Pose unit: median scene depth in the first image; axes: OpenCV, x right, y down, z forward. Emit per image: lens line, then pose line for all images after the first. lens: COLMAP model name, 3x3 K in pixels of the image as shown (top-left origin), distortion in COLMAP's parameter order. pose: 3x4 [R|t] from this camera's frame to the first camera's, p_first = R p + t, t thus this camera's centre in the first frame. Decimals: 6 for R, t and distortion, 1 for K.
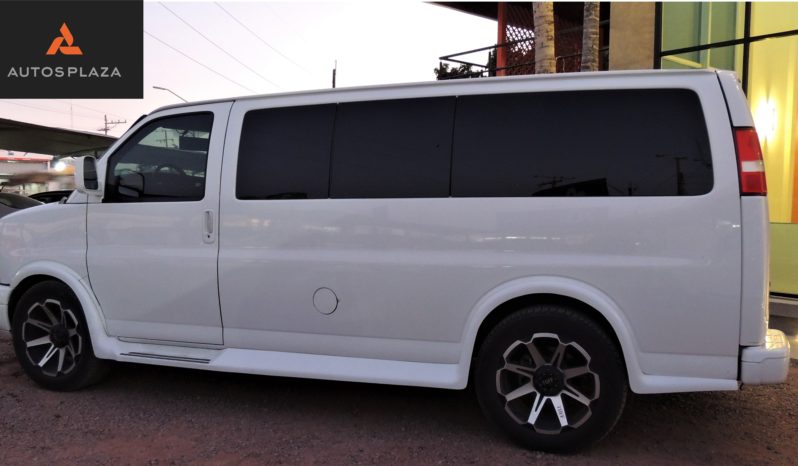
lens RADIAL K [[598.4, 0, 400.2], [0, 598.4, 235.6], [0, 0, 1]] dist [-0.015610, 0.020912]
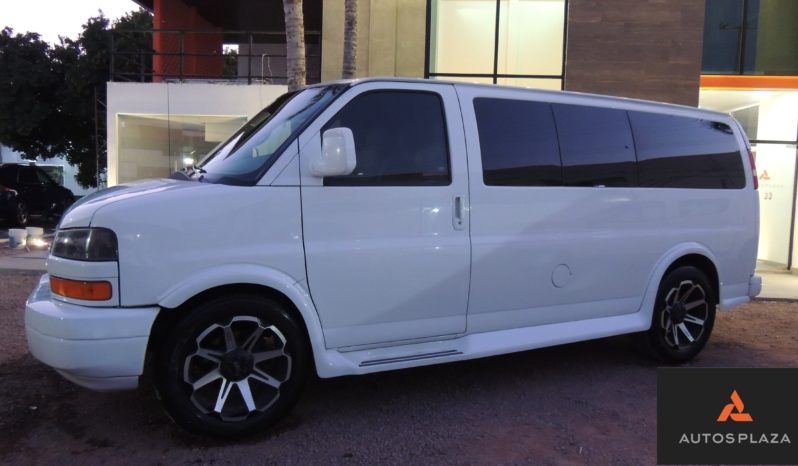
lens RADIAL K [[598.4, 0, 391.5], [0, 598.4, 233.9], [0, 0, 1]] dist [-0.015610, 0.020912]
pose [[0.709745, -0.036589, 0.703508, -1.055863], [0.032286, 0.999290, 0.019400, -0.003429], [-0.703719, 0.008945, 0.710422, 0.375754]]
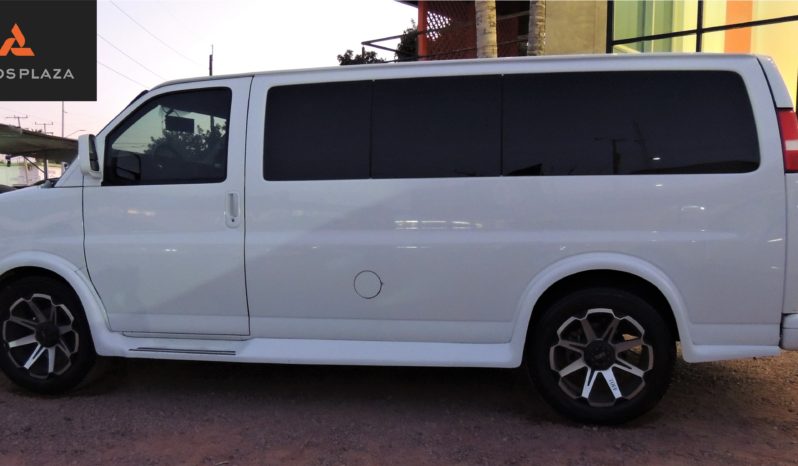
lens RADIAL K [[598.4, 0, 393.6], [0, 598.4, 227.5], [0, 0, 1]] dist [-0.015610, 0.020912]
pose [[0.989209, -0.017407, 0.145473, -0.201672], [0.015980, 0.999812, 0.010974, 0.005875], [-0.145637, -0.008531, 0.989301, 0.033386]]
